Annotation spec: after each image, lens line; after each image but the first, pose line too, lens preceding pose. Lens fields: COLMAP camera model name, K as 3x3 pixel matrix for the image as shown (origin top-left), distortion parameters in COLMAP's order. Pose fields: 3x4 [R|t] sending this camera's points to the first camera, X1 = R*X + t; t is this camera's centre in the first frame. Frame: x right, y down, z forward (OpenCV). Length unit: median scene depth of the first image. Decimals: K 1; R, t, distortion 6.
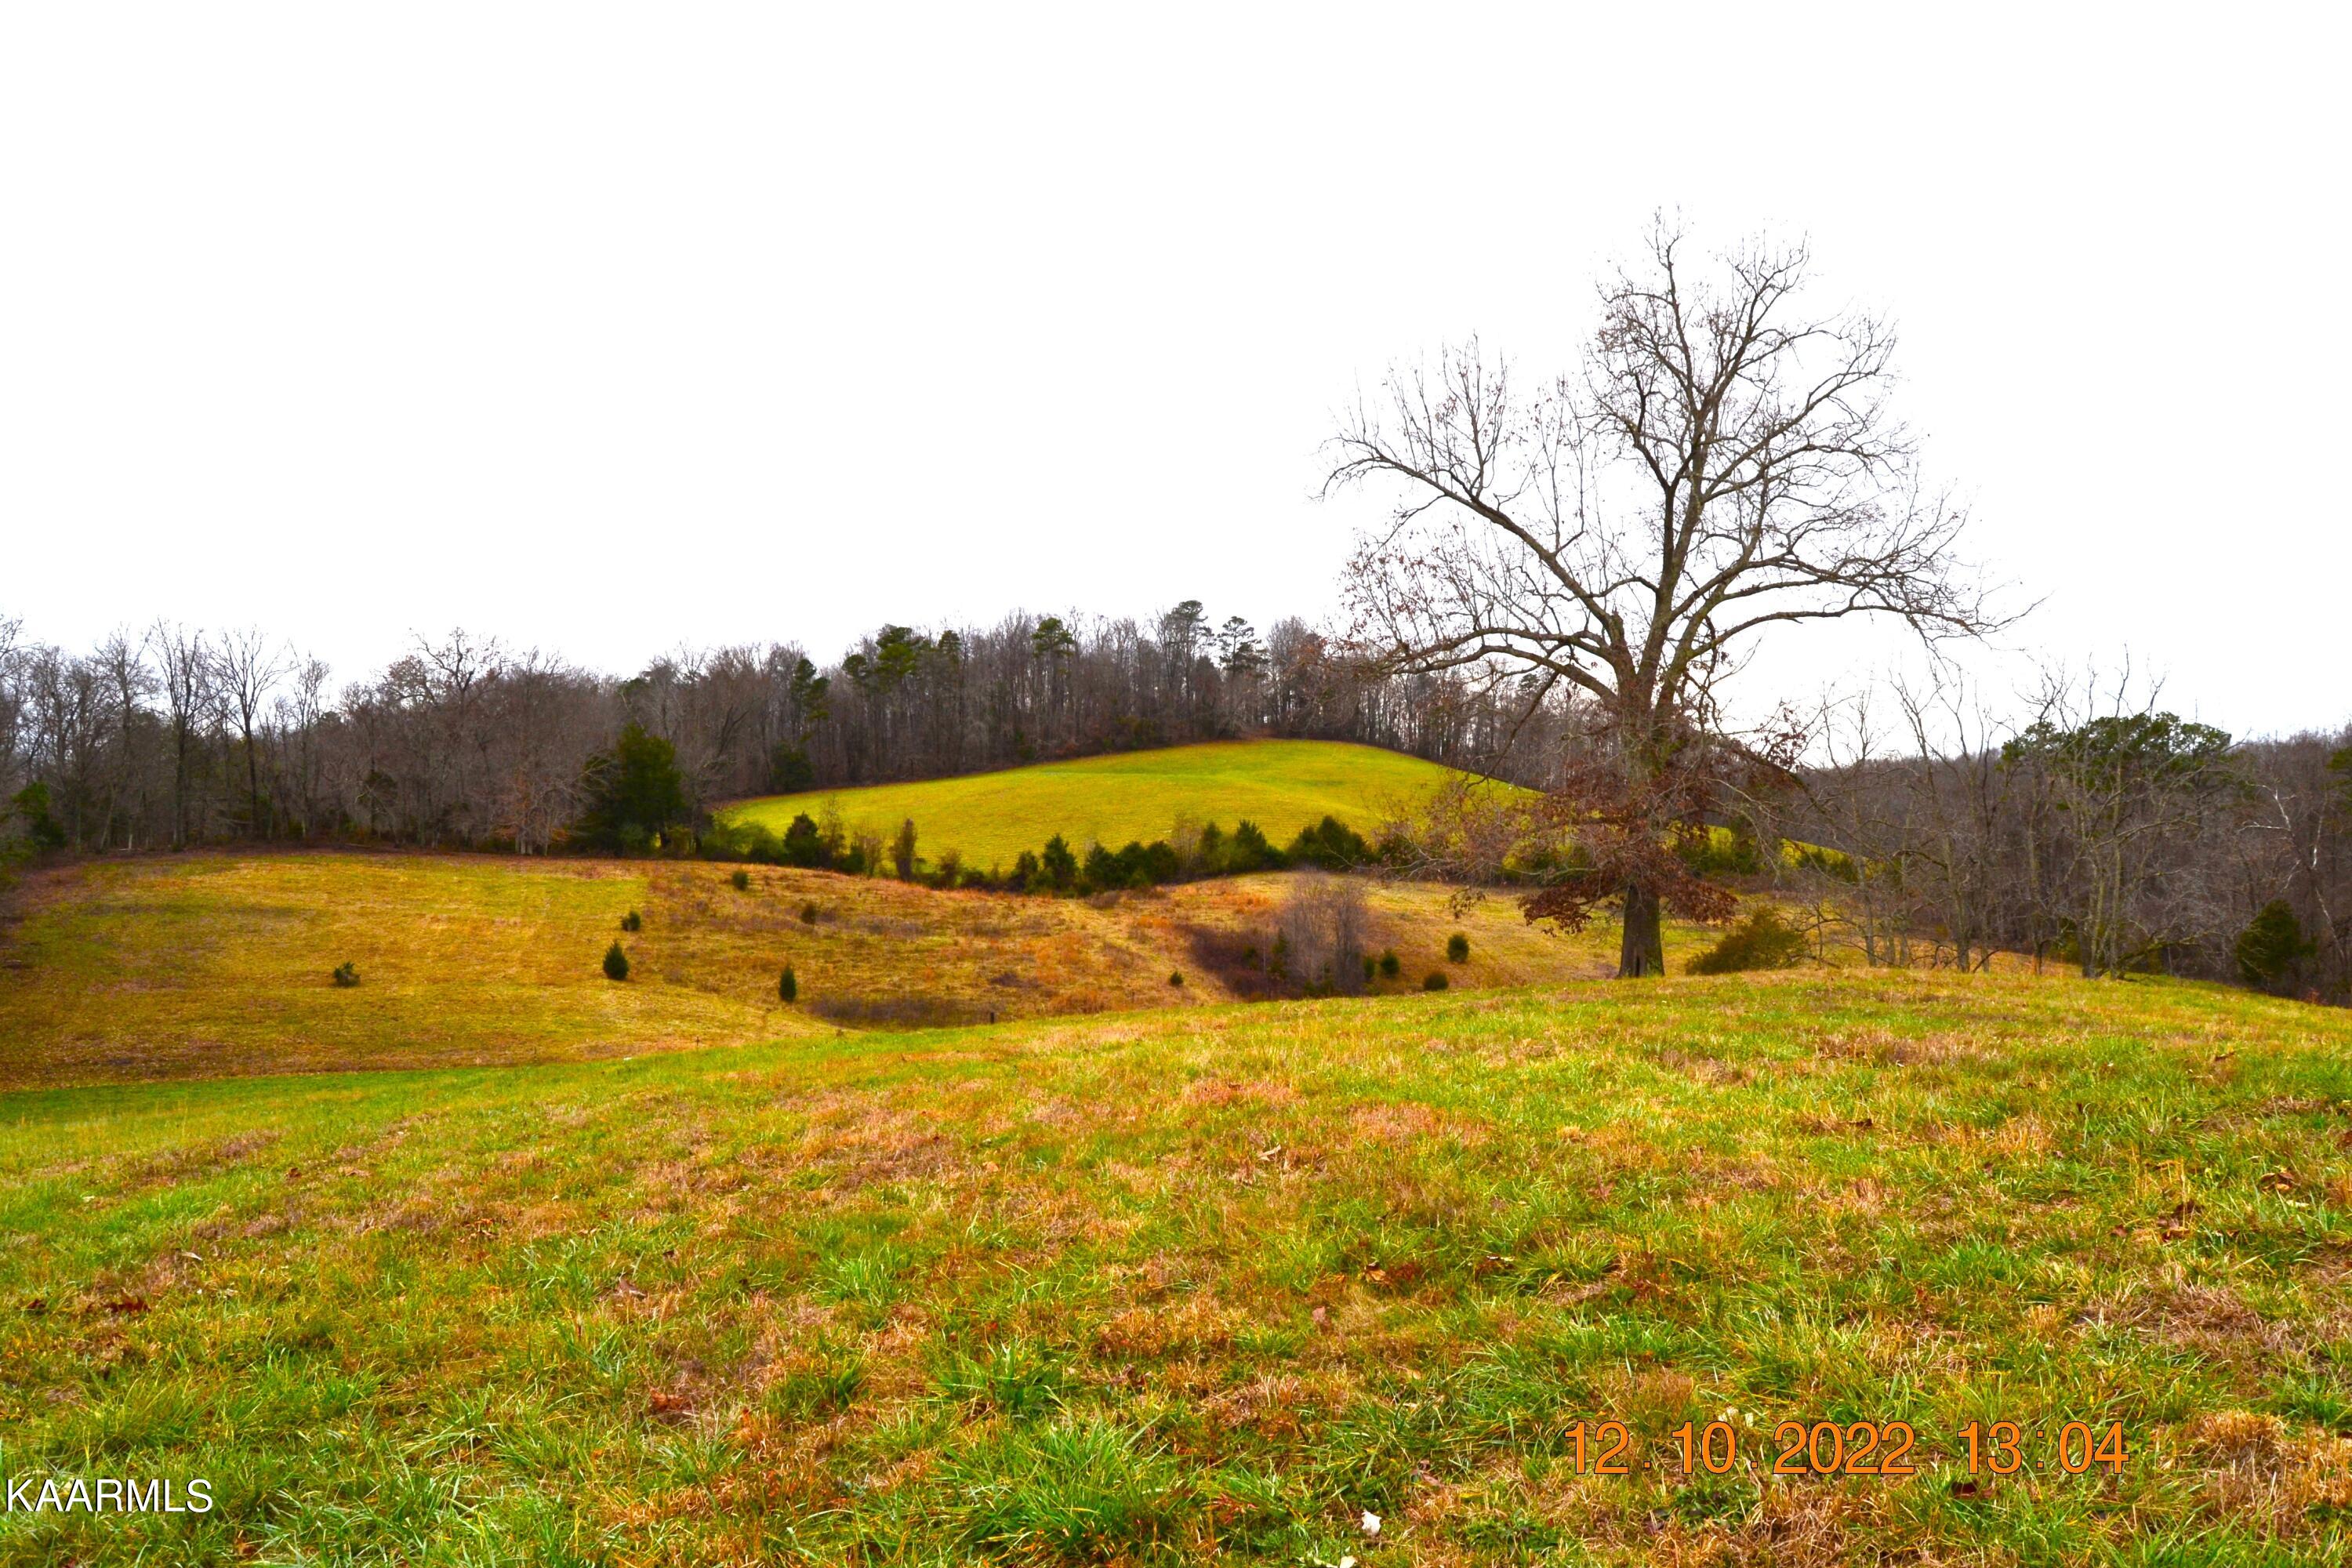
lens RADIAL K [[1871.3, 0, 1182.0], [0, 1871.3, 796.2], [0, 0, 1]] dist [-0.100666, 0.043081]
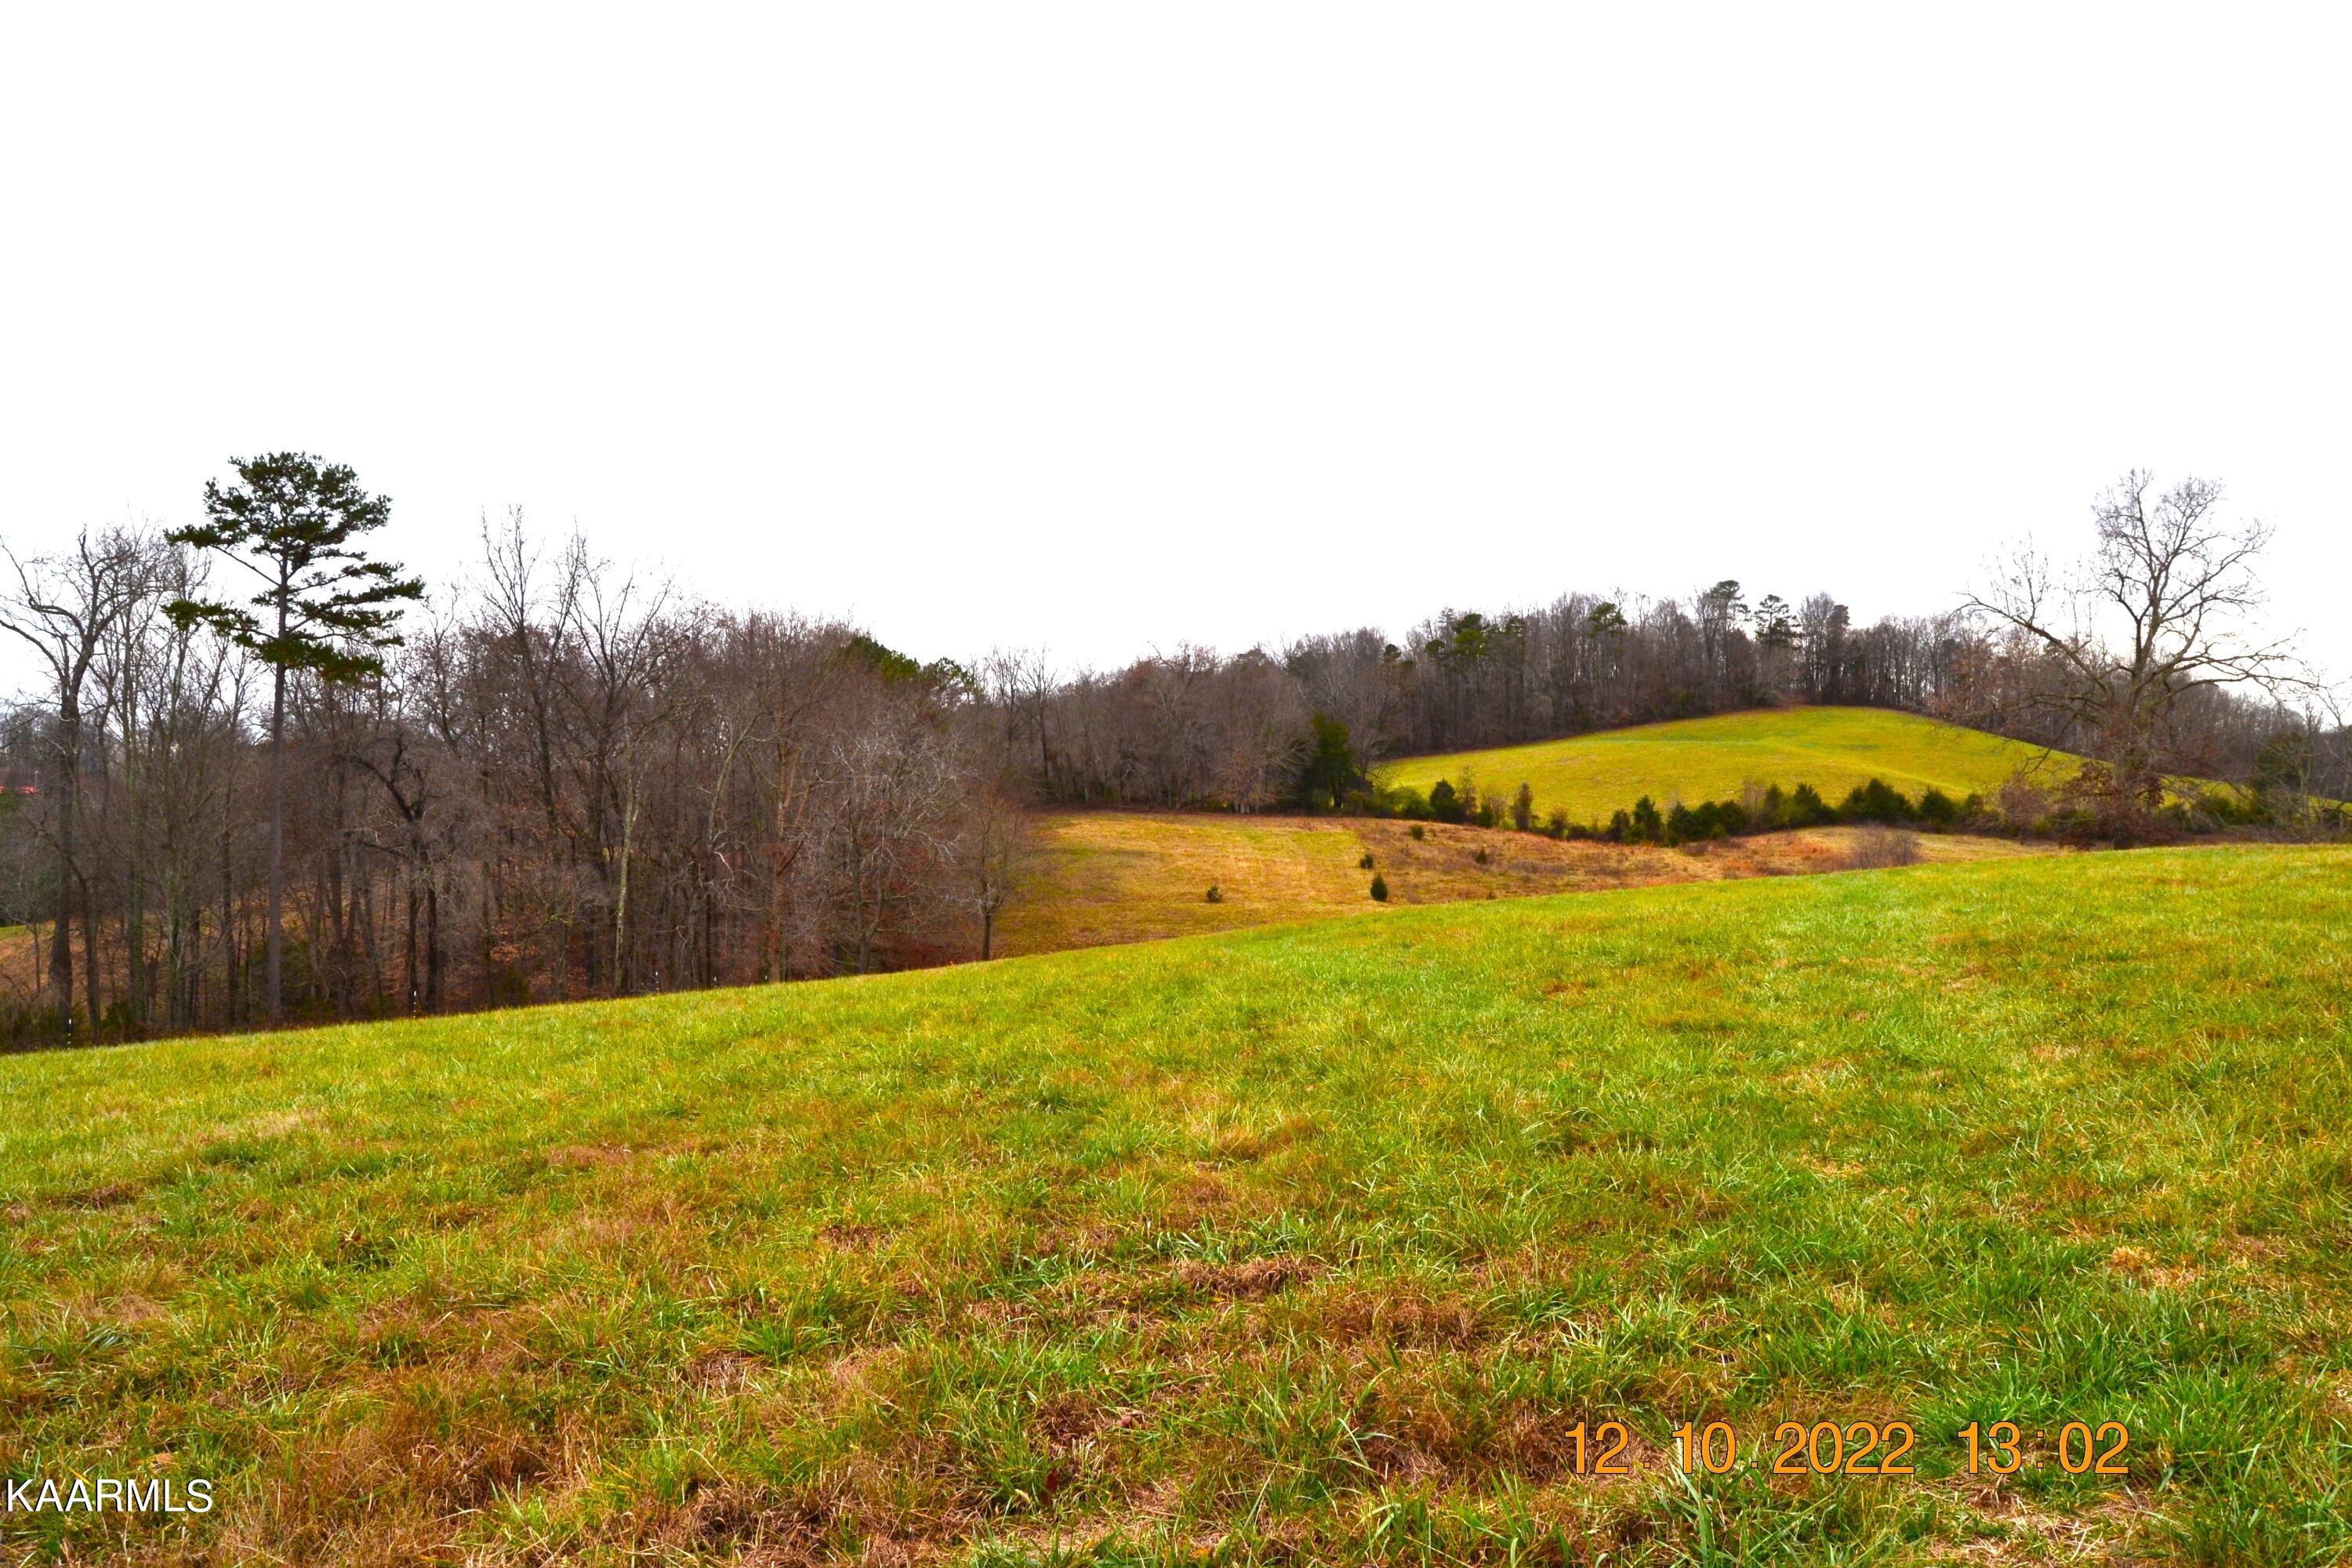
lens RADIAL K [[1871.3, 0, 1176.8], [0, 1871.3, 793.0], [0, 0, 1]] dist [-0.100666, 0.043081]
pose [[0.965832, -0.003868, -0.259141, -0.066862], [0.009352, 0.999758, 0.019933, -0.011363], [0.259001, -0.021676, 0.965634, -0.346399]]
